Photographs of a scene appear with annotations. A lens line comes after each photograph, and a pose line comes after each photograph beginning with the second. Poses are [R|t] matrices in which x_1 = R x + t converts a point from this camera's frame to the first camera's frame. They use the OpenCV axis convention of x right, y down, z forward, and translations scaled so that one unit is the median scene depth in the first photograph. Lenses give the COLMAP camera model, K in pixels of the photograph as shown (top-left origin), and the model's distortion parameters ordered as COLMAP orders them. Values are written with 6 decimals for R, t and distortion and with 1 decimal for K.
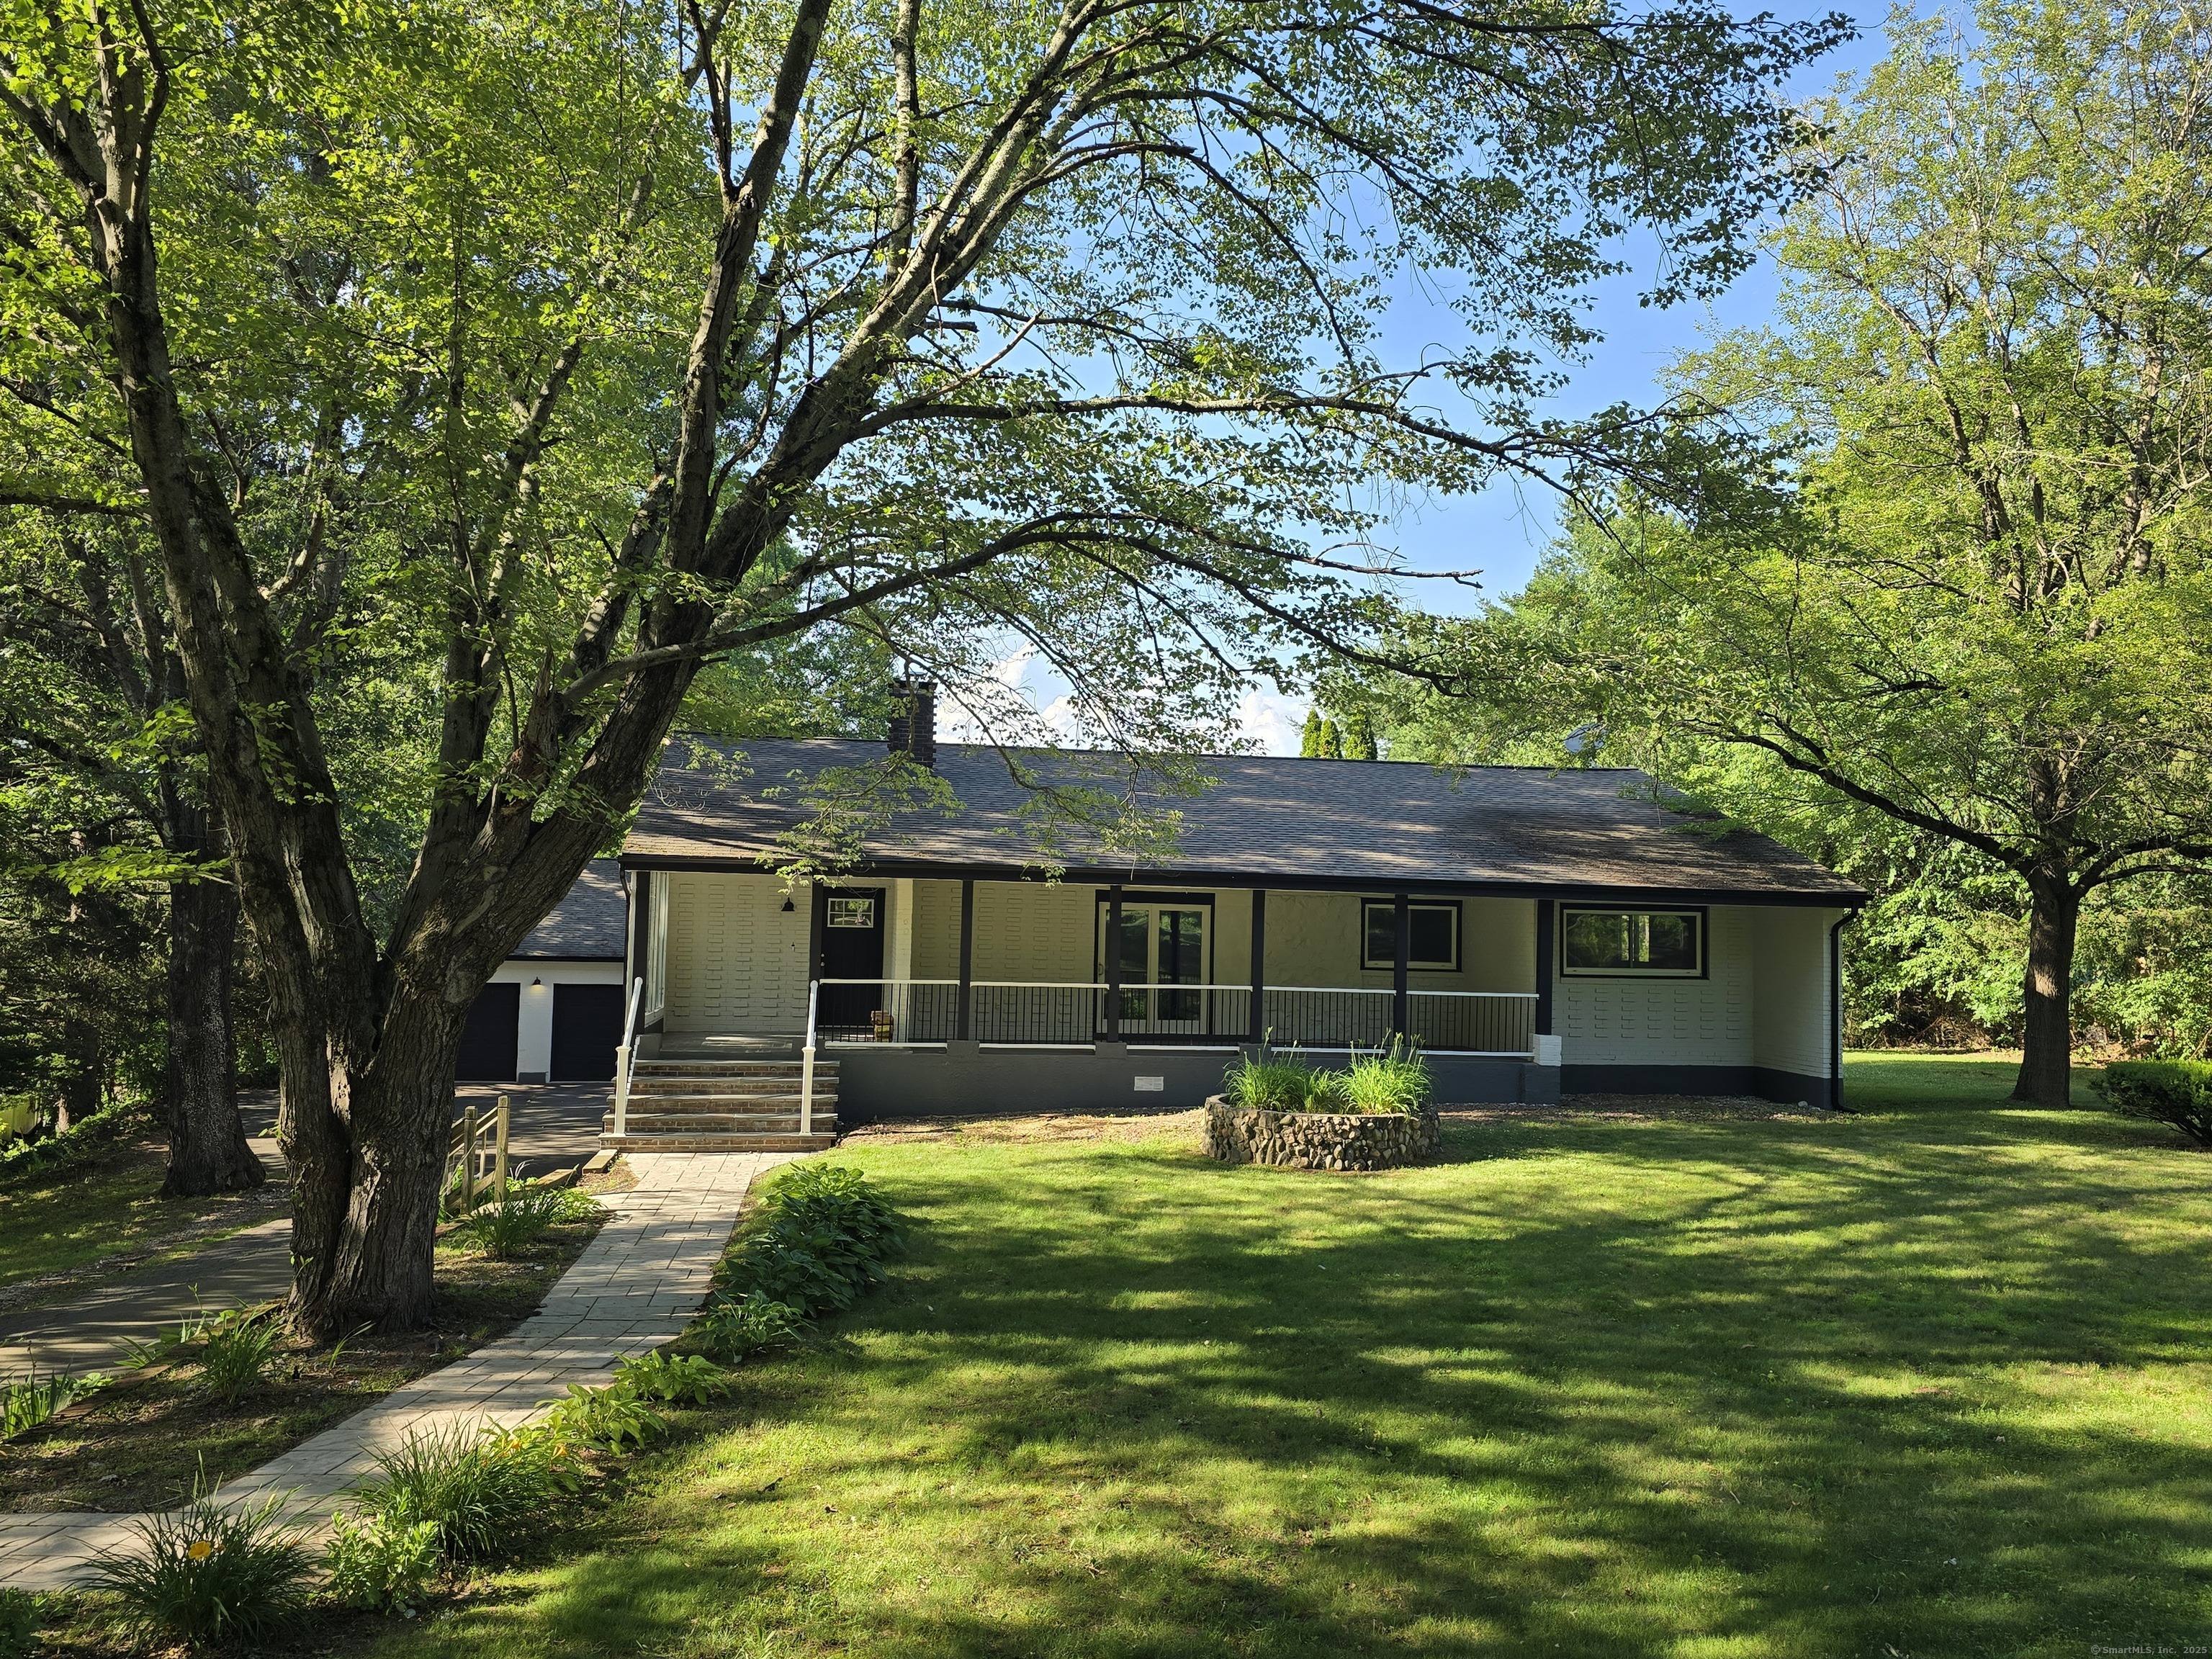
lens RADIAL K [[1500.8, 0, 1106.0], [0, 1500.8, 829.5], [0, 0, 1]] dist [0.047608, -0.053718]
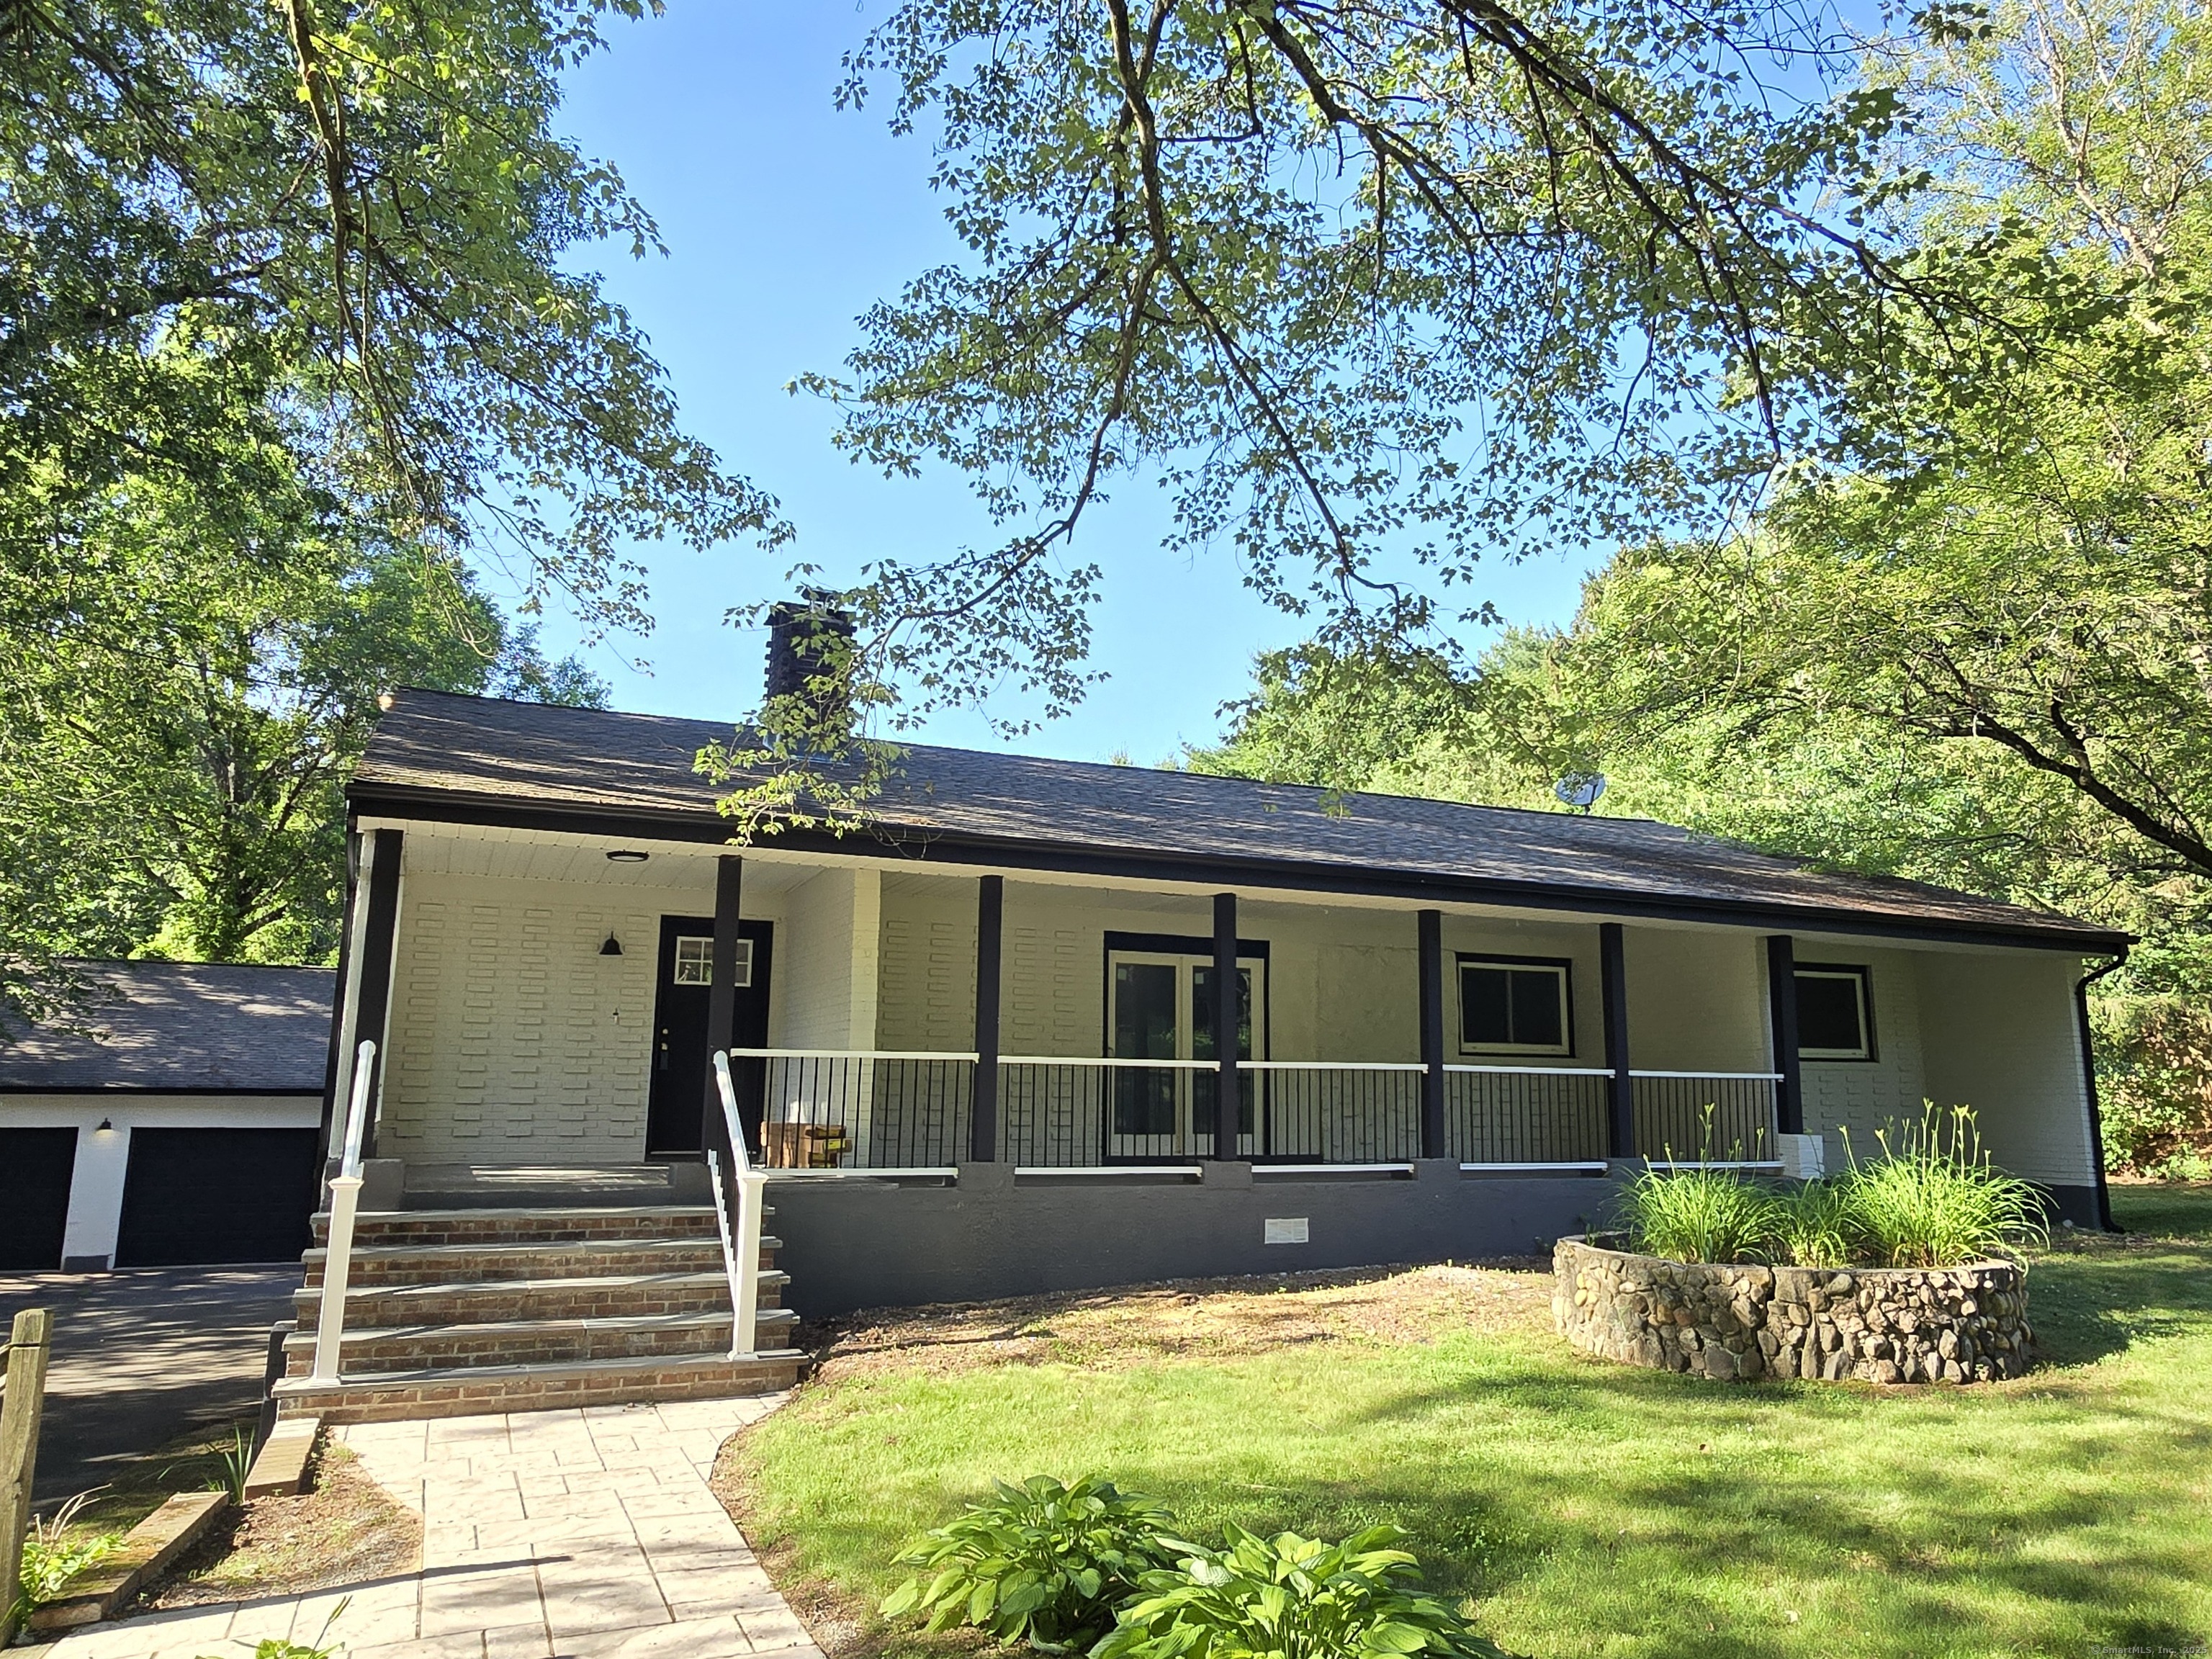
lens RADIAL K [[1439.9, 0, 1106.0], [0, 1439.9, 829.5], [0, 0, 1]] dist [-0.008204, 0.002923]
pose [[0.970166, 0.032073, 0.240311, -0.204300], [-0.004811, 0.993562, -0.113184, 0.087186], [-0.242394, 0.108652, 0.964075, 0.516167]]
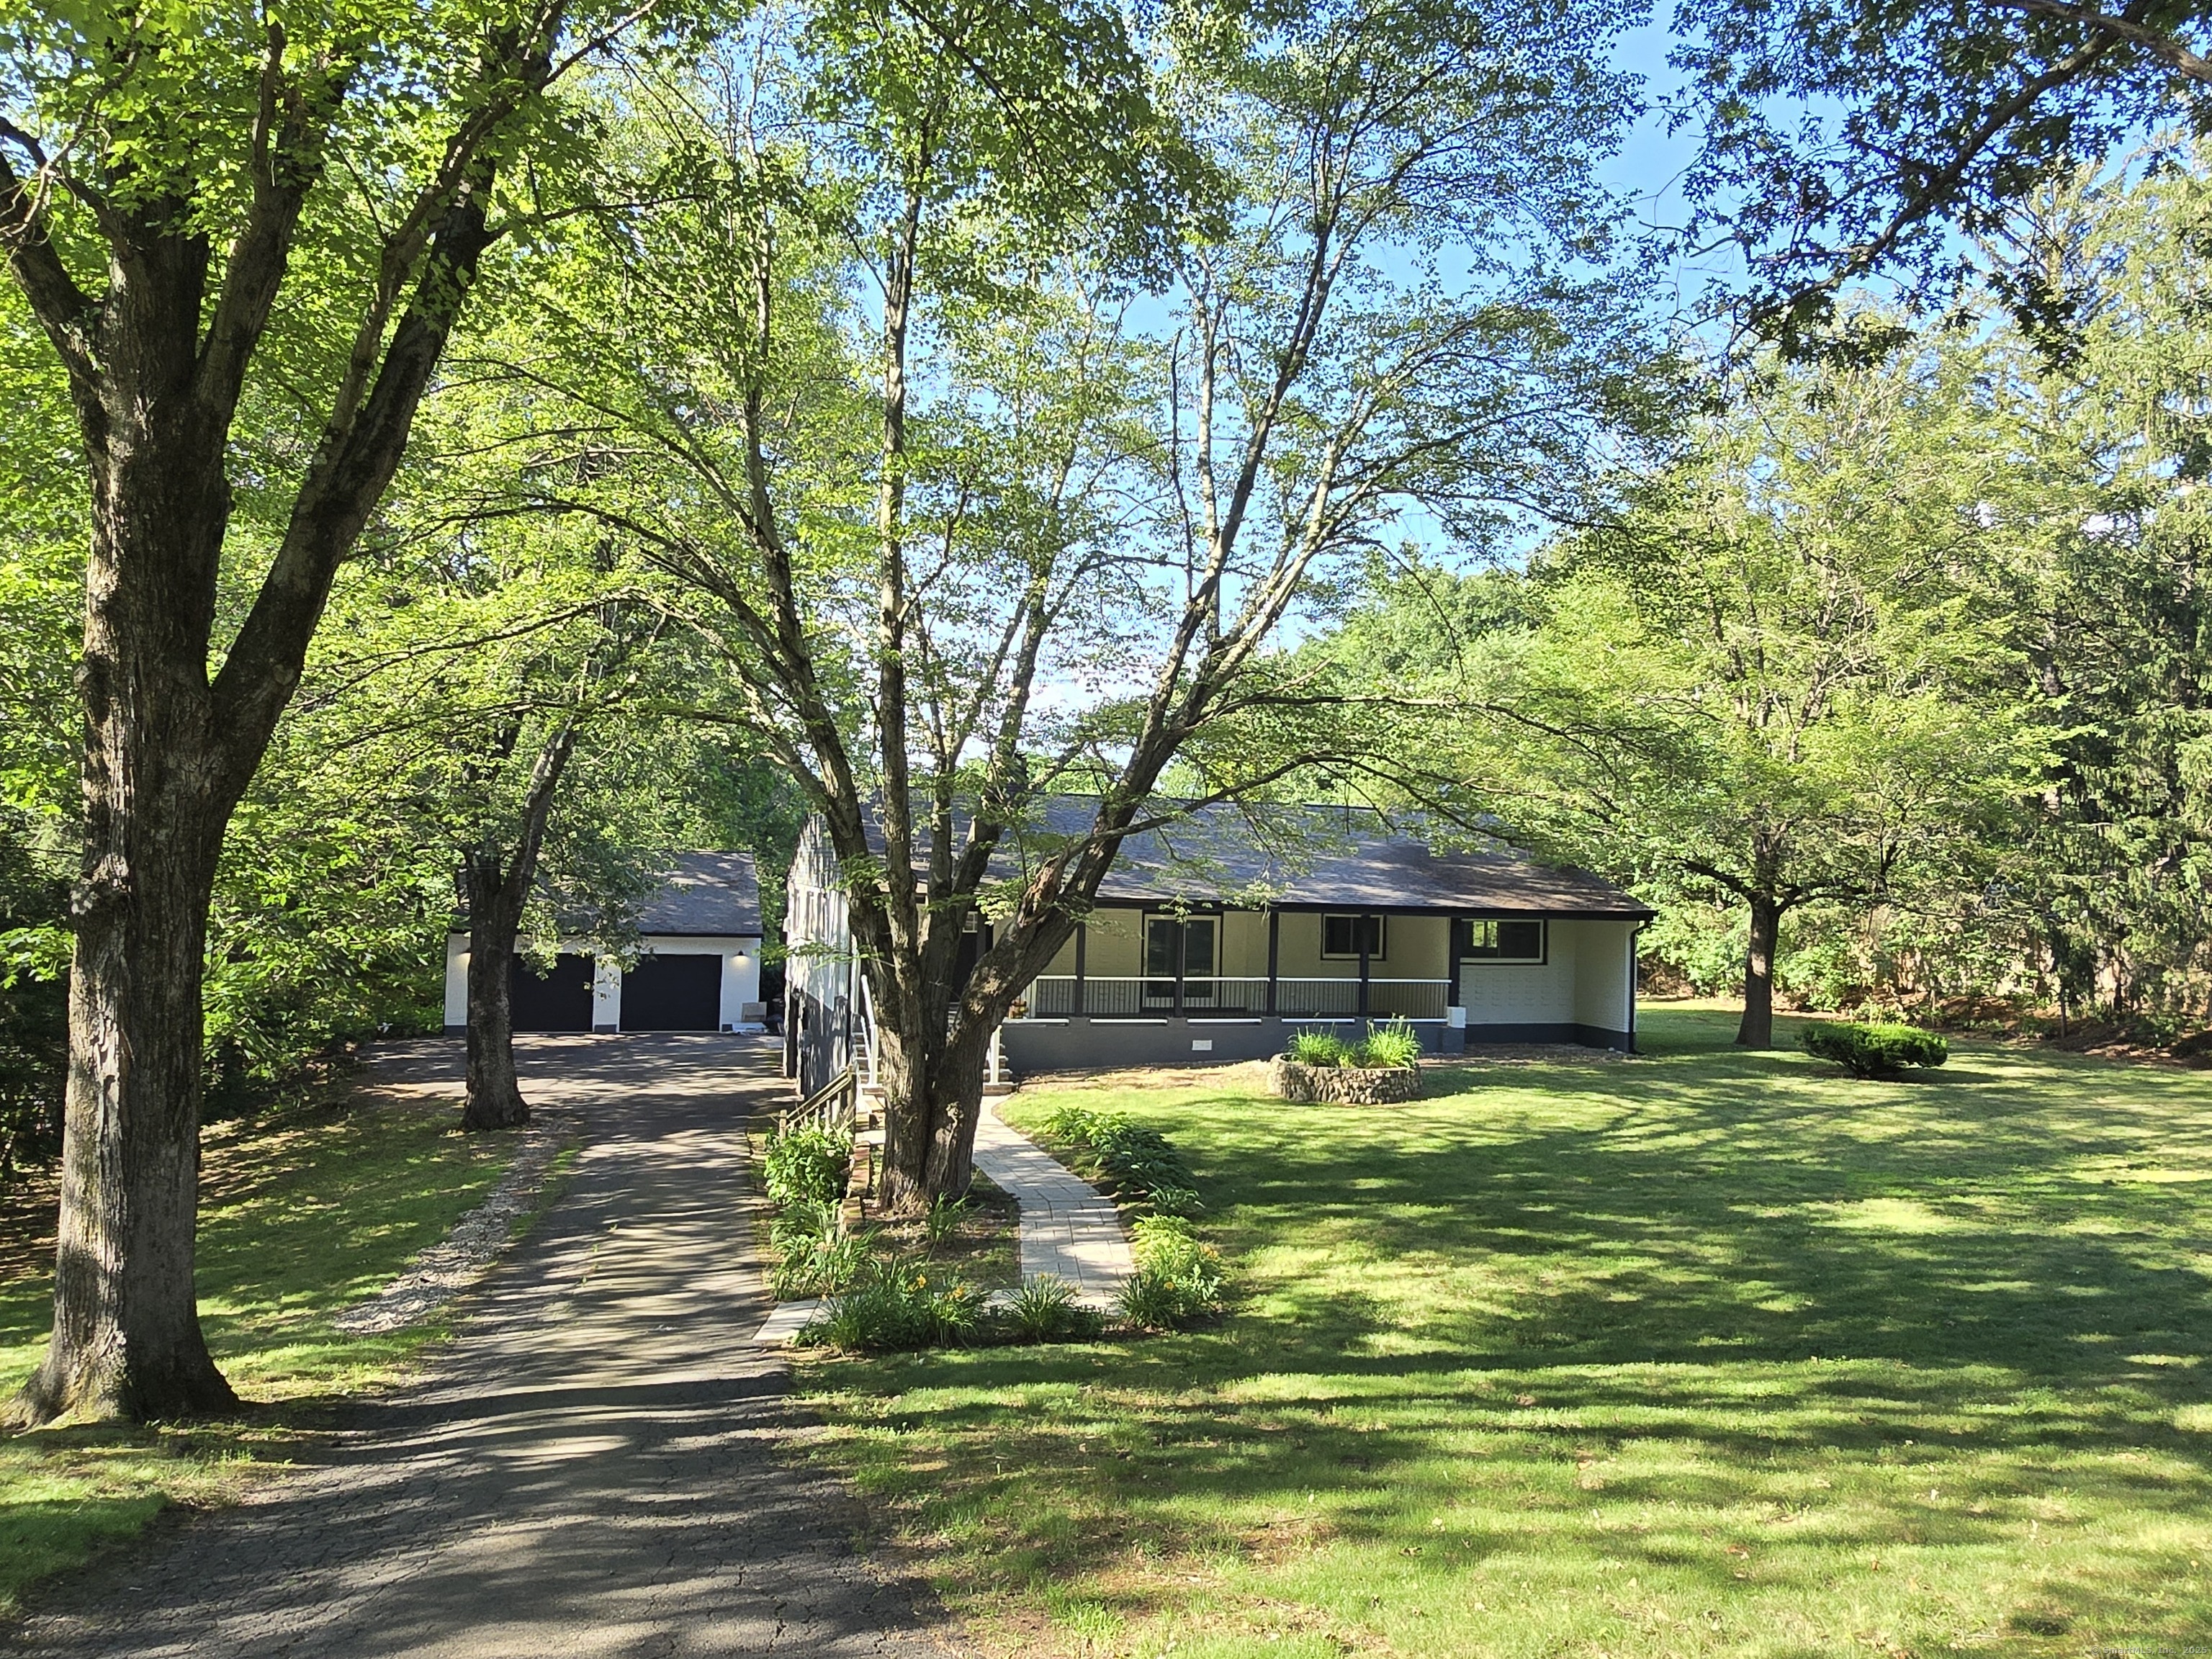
lens RADIAL K [[1306.8, 0, 1101.8], [0, 1306.8, 780.9], [0, 0, 1]] dist [-0.042134, 0.000098]
pose [[0.992545, 0.015389, 0.120906, -0.253493], [-0.013969, 0.999823, -0.012587, -0.078188], [-0.121078, 0.010804, 0.992584, -0.274633]]
